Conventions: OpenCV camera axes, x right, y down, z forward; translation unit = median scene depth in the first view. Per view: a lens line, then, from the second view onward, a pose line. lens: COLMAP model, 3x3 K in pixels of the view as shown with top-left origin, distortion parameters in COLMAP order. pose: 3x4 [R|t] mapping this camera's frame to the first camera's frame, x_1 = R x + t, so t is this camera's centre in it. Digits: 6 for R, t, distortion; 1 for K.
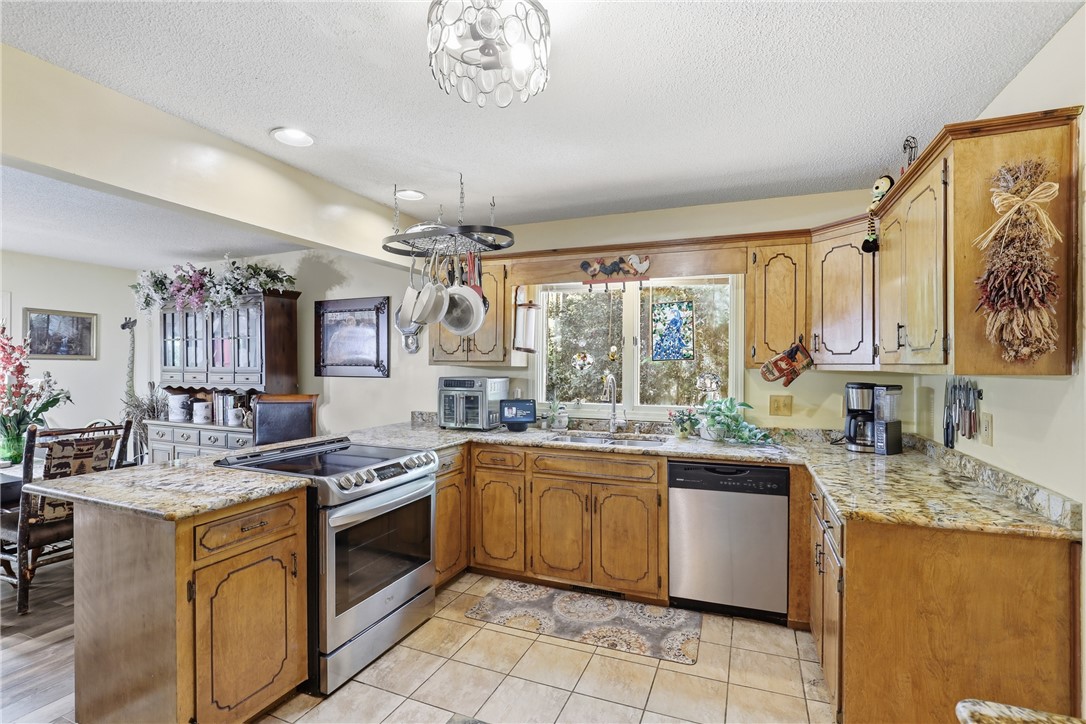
lens RADIAL K [[499.3, 0, 543.6], [0, 499.3, 365.2], [0, 0, 1]] dist [-0.020577, 0.000855]
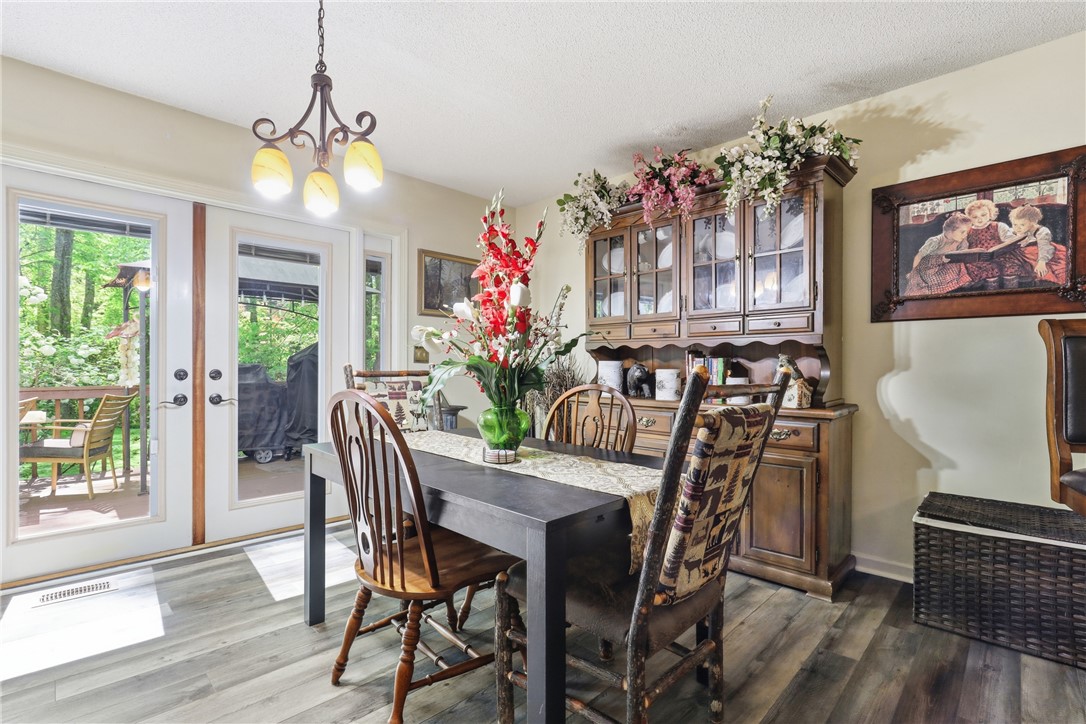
lens RADIAL K [[499.3, 0, 546.2], [0, 499.3, 364.8], [0, 0, 1]] dist [-0.020577, 0.000855]
pose [[0.927515, 0.000741, -0.373785, -0.597818], [0.000015, 0.999998, 0.002018, 0.069616], [0.373785, -0.001878, 0.927513, 0.345293]]
